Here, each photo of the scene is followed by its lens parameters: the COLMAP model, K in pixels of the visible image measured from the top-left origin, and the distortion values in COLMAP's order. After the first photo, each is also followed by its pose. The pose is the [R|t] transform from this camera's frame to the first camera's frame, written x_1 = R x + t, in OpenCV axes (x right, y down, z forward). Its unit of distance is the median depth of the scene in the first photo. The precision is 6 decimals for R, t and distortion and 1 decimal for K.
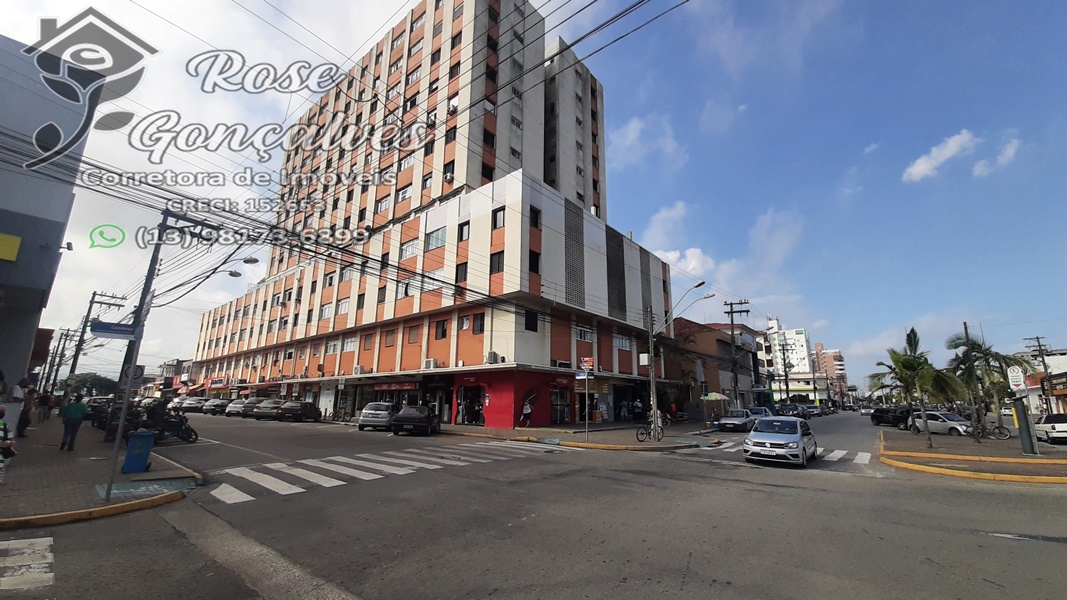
lens RADIAL K [[410.9, 0, 545.0], [0, 410.9, 315.6], [0, 0, 1]] dist [-0.000401, -0.007256]
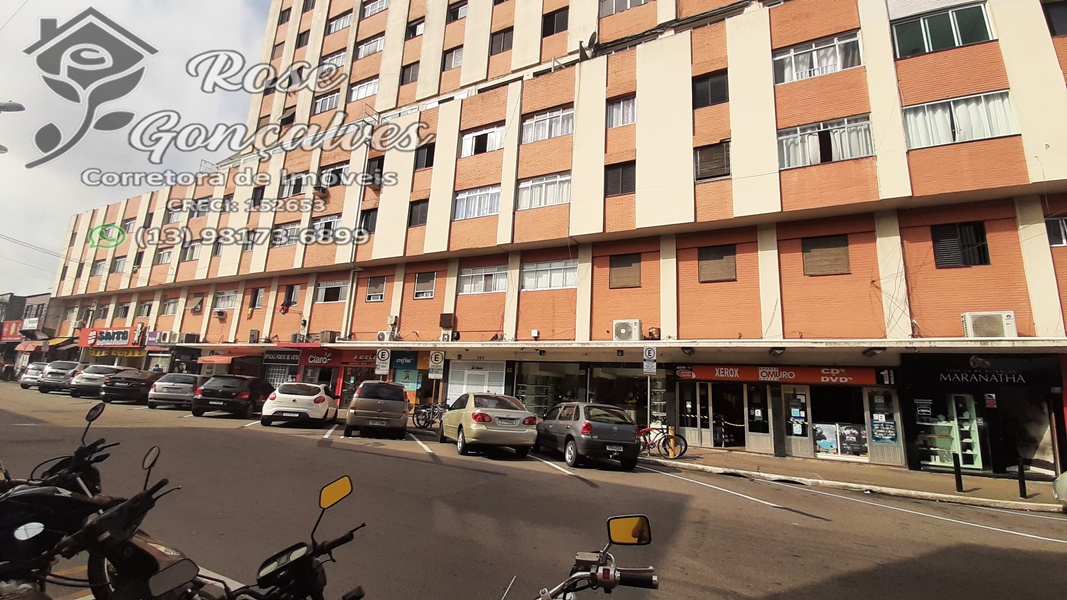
lens RADIAL K [[490.6, 0, 501.9], [0, 490.6, 283.1], [0, 0, 1]] dist [-0.021484, -0.000666]
pose [[0.986836, 0.089556, 0.134666, -0.607297], [-0.087113, 0.995911, -0.023935, 0.098485], [-0.136258, 0.011888, 0.990602, 0.463276]]
